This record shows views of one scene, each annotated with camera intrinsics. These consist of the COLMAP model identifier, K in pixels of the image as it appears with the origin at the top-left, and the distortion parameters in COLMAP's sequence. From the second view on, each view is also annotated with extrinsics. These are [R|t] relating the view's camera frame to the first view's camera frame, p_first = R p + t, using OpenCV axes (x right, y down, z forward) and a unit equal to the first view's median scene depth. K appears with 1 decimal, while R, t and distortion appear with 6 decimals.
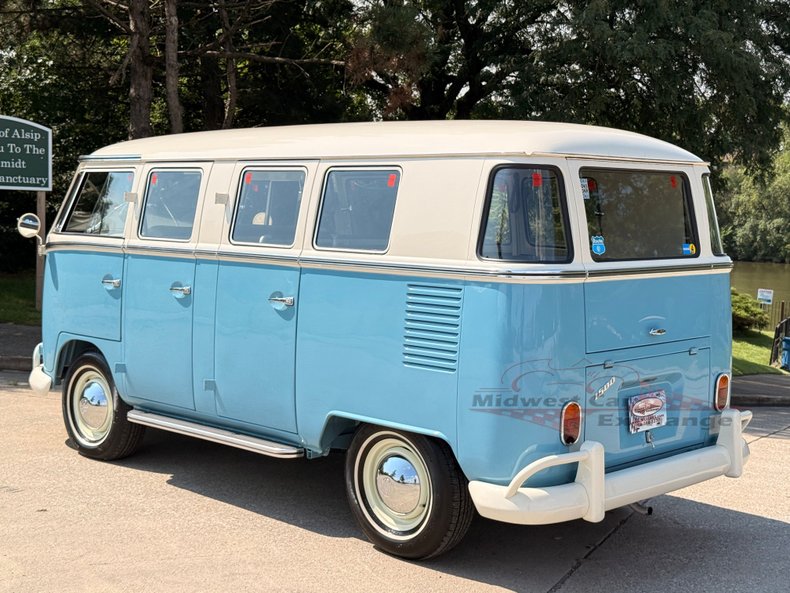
lens RADIAL K [[1157.3, 0, 399.0], [0, 1157.3, 299.0], [0, 0, 1]] dist [0.147053, -0.123653]
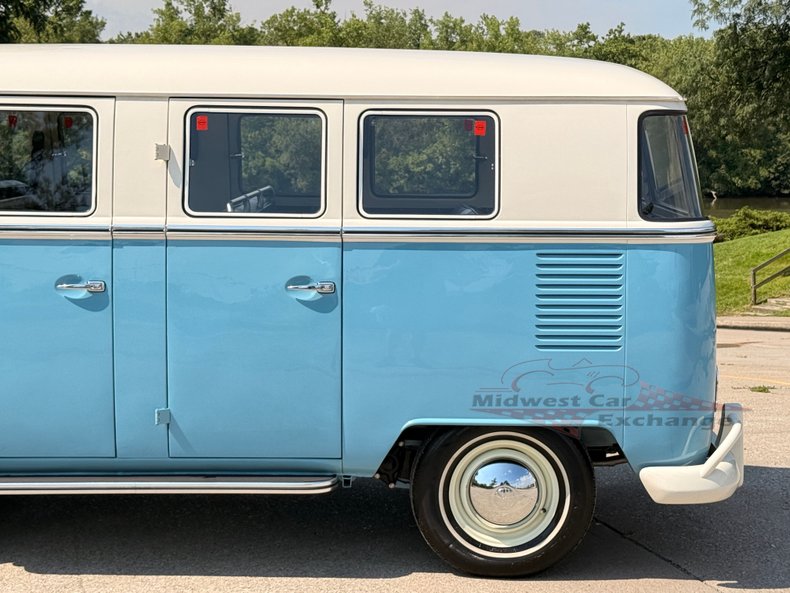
lens RADIAL K [[1398.1, 0, 399.2], [0, 1398.1, 299.9], [0, 0, 1]] dist [0.162561, -0.205030]
pose [[0.715774, -0.094448, 0.691915, -0.654670], [0.063328, 0.995508, 0.070377, -0.048471], [-0.695454, -0.006557, 0.718541, 0.288306]]
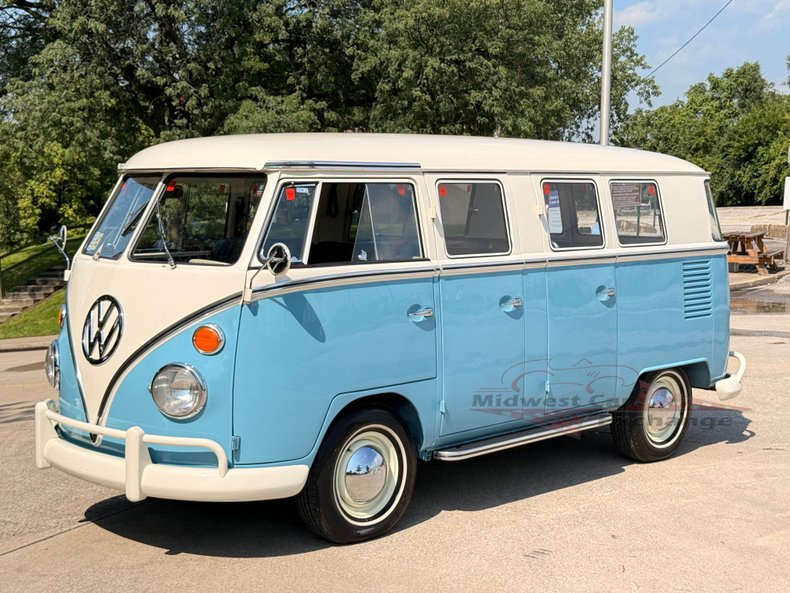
lens RADIAL K [[1157.3, 0, 399.0], [0, 1157.3, 299.0], [0, 0, 1]] dist [0.147053, -0.123653]
pose [[0.022528, -0.110741, 0.993594, -1.222873], [0.085276, 0.990437, 0.108455, -0.132235], [-0.996103, 0.082286, 0.031756, 1.111124]]
